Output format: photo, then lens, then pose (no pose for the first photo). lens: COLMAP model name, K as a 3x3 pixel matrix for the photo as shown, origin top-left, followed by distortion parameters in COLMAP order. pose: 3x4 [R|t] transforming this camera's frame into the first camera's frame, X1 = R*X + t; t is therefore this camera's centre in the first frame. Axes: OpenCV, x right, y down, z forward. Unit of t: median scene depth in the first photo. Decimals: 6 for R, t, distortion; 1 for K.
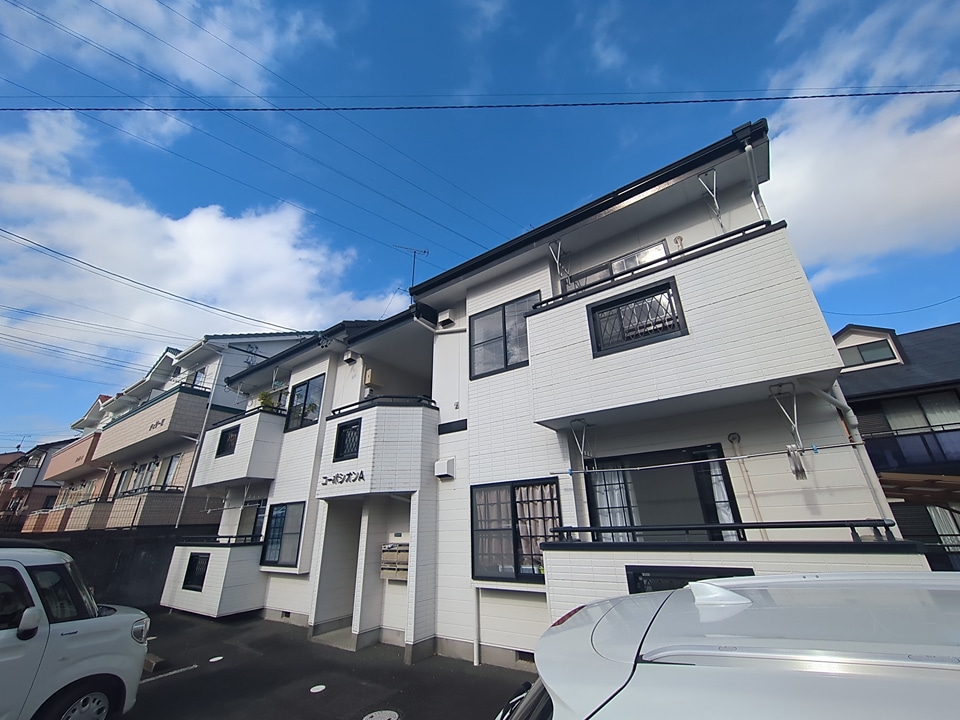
lens RADIAL K [[380.9, 0, 481.9], [0, 380.9, 358.0], [0, 0, 1]] dist [-0.000955, 0.001017]
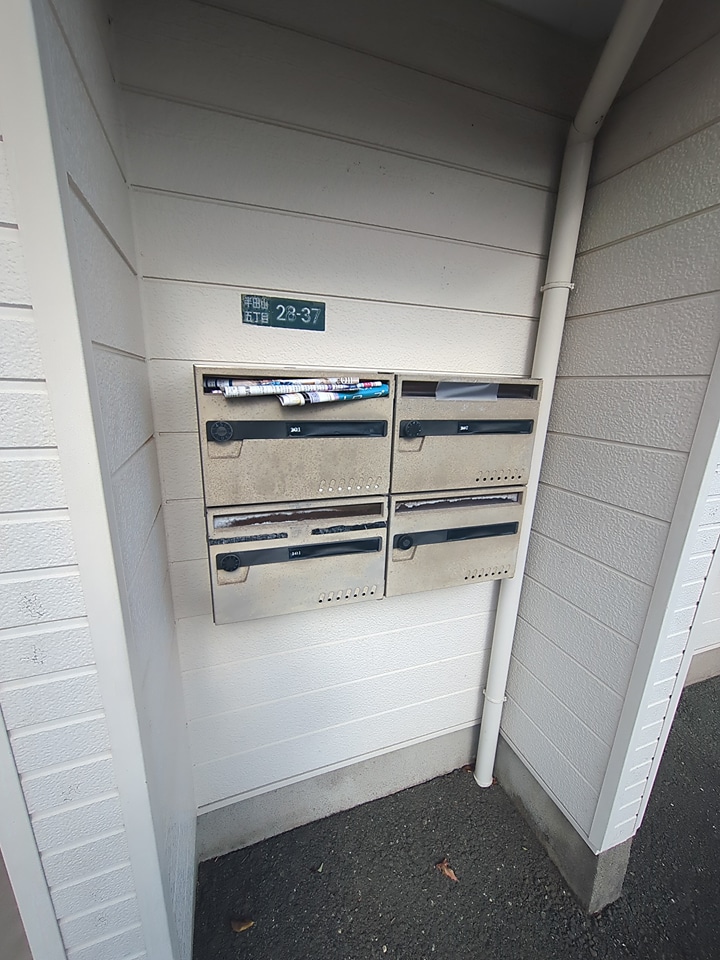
lens RADIAL K [[380.9, 0, 361.4], [0, 380.9, 486.2], [0, 0, 1]] dist [-0.000955, 0.001017]
pose [[0.570730, -0.173283, 0.802646, -0.336301], [-0.370072, 0.818302, 0.439806, 0.470465], [-0.733018, -0.548047, 0.402902, 0.945655]]
